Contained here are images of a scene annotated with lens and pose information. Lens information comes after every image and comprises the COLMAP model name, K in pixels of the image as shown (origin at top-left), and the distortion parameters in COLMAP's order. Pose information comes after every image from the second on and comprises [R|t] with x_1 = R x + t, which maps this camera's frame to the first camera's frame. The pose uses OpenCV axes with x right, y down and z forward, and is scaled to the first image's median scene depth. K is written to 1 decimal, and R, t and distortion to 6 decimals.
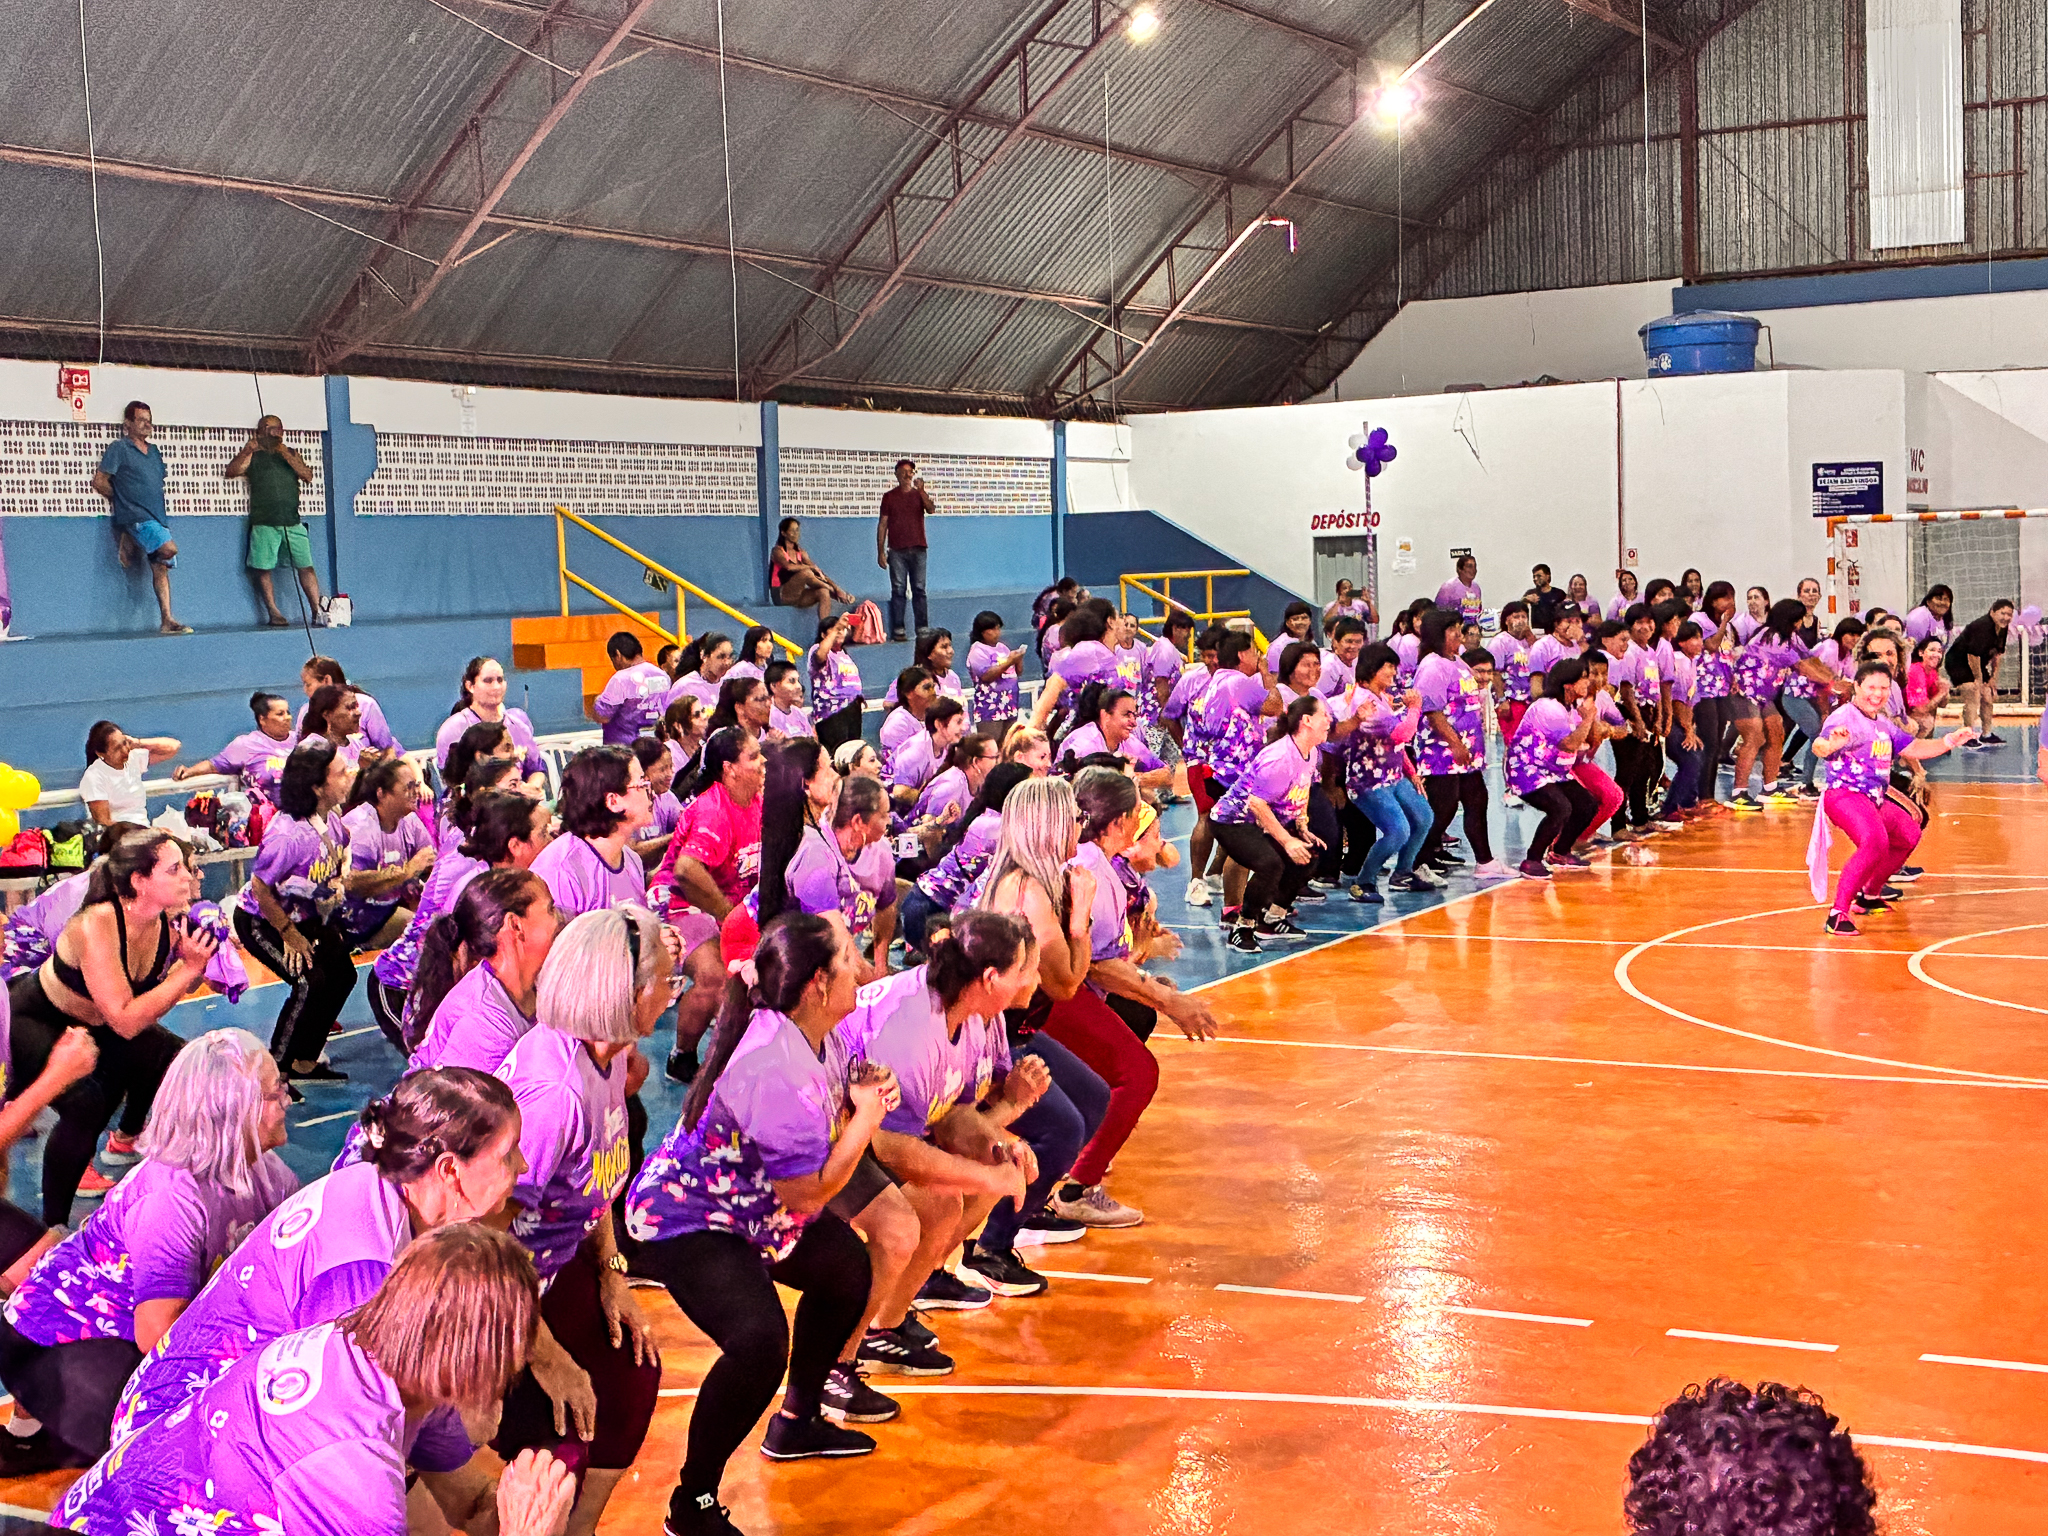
lens RADIAL K [[2816.9, 0, 1029.2], [0, 2816.9, 775.4], [0, 0, 1]] dist [0.183631, -0.813175]
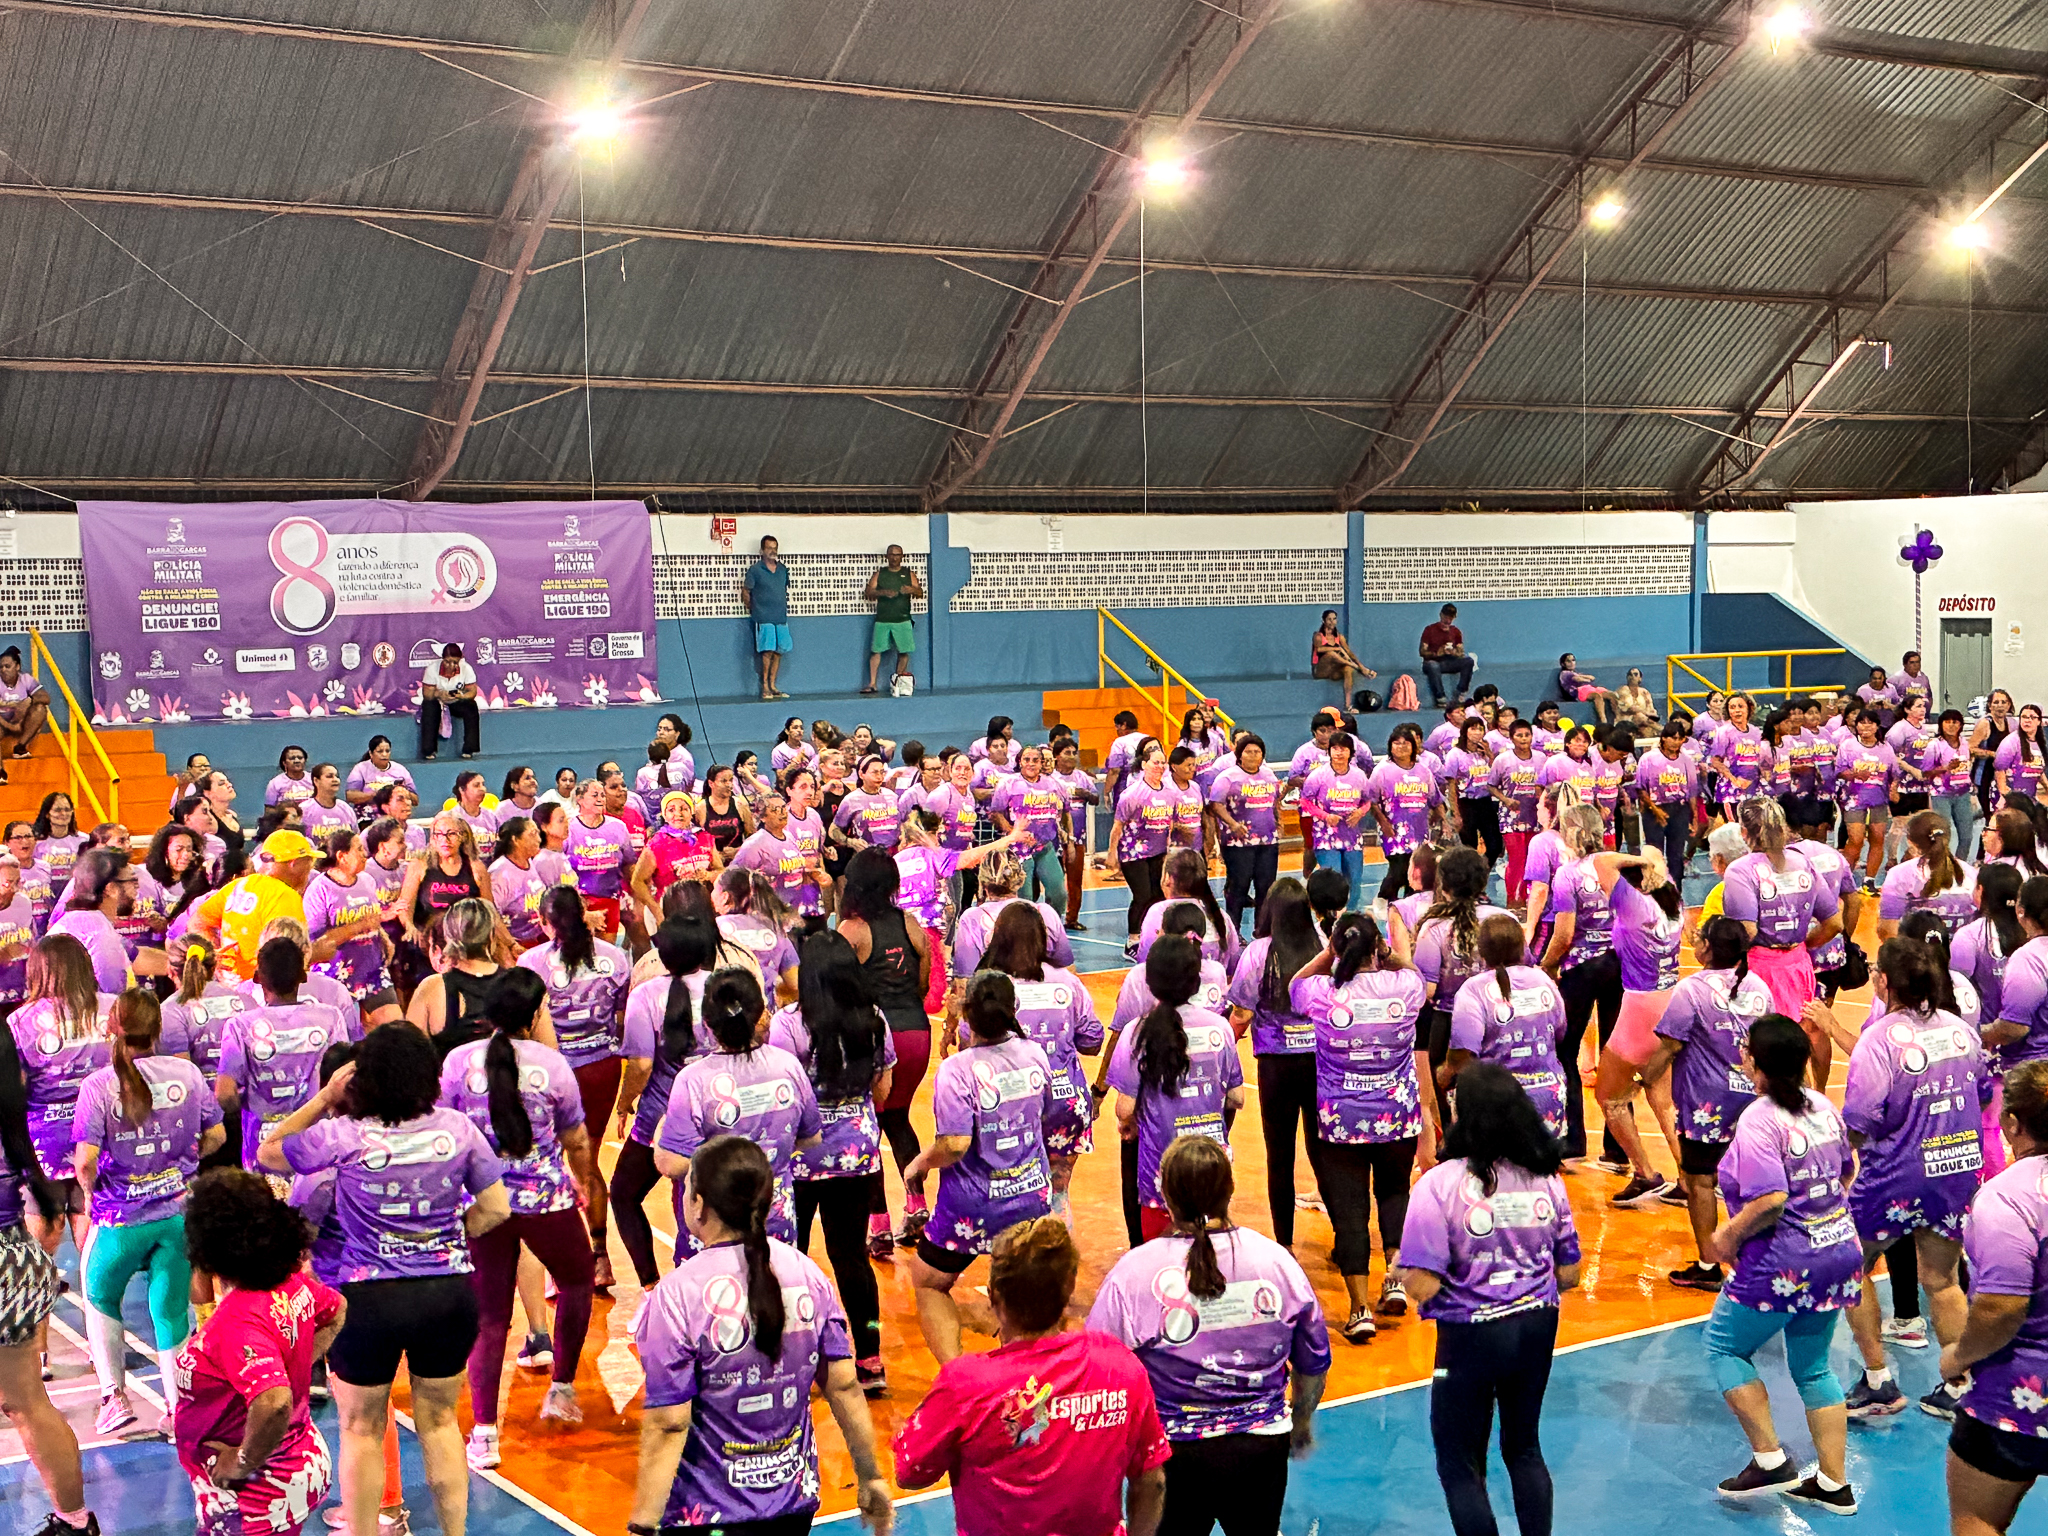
lens RADIAL K [[2813.9, 0, 1021.0], [0, 2813.9, 766.5], [0, 0, 1]] dist [0.231403, -1.126375]
pose [[0.890875, 0.047530, -0.451754, 0.306410], [-0.046875, 0.998821, 0.012651, -0.026200], [0.451823, 0.009906, 0.892053, -0.154249]]
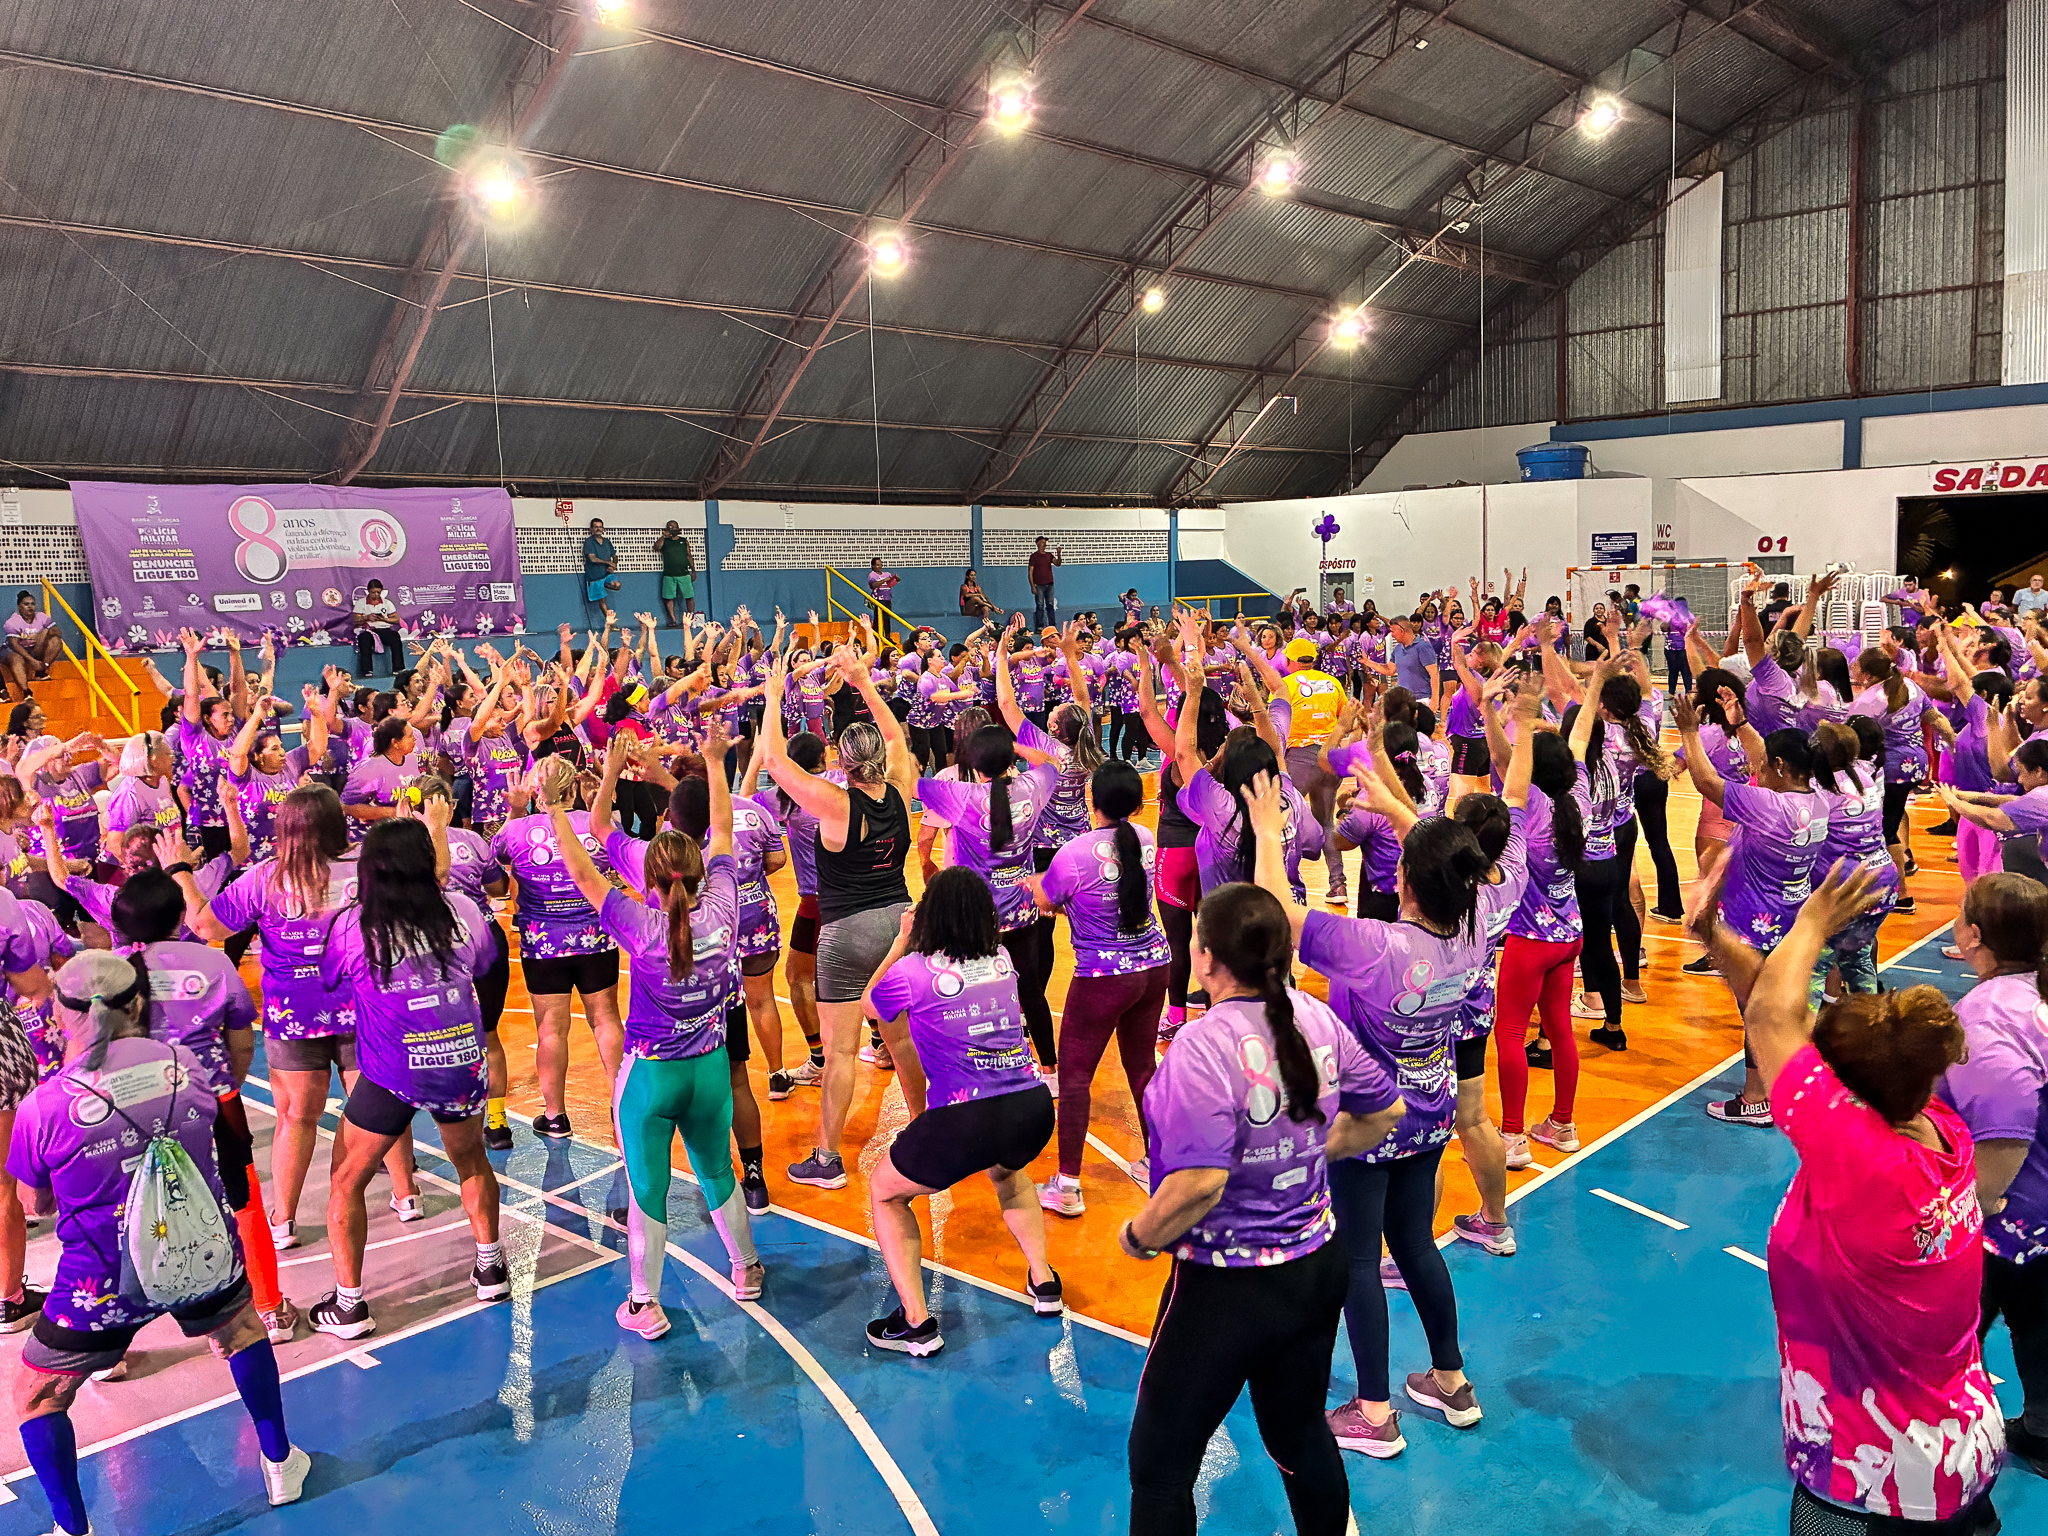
lens RADIAL K [[1713.9, 0, 1027.9], [0, 1713.9, 762.3], [0, 0, 1]] dist [0.019083, -0.012183]
pose [[0.974742, 0.026745, -0.221726, 0.175265], [-0.018285, 0.999028, 0.040121, -0.007291], [0.222583, -0.035053, 0.974283, -0.088916]]
